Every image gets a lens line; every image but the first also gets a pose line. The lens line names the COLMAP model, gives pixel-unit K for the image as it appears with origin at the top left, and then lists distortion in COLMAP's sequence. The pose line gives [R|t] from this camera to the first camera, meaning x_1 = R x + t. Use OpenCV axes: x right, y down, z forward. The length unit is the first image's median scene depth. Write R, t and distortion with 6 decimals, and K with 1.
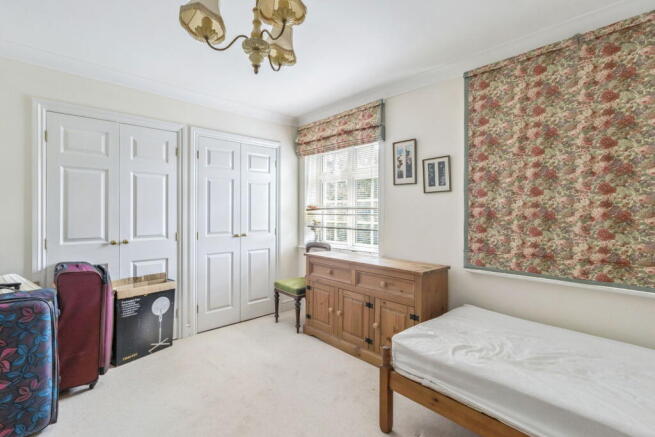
lens RADIAL K [[304.3, 0, 326.4], [0, 304.3, 211.7], [0, 0, 1]] dist [0.001025, -0.001080]
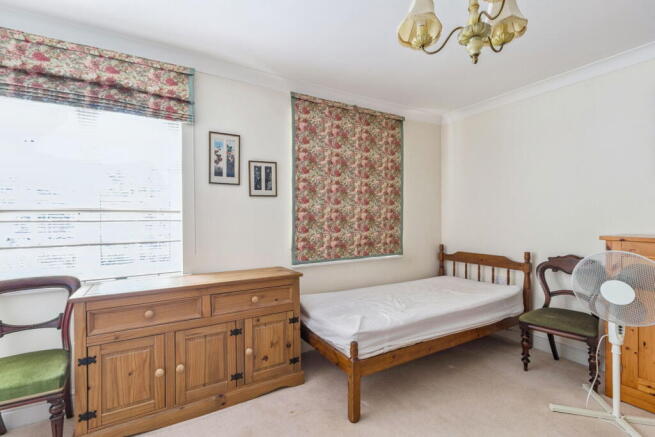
lens RADIAL K [[304.3, 0, 324.0], [0, 304.3, 221.6], [0, 0, 1]] dist [0.001025, -0.001080]
pose [[0.213919, -0.019028, 0.976666, -0.651687], [0.005093, 0.999818, 0.018364, 0.002544], [-0.976838, 0.001046, 0.213977, 0.668667]]
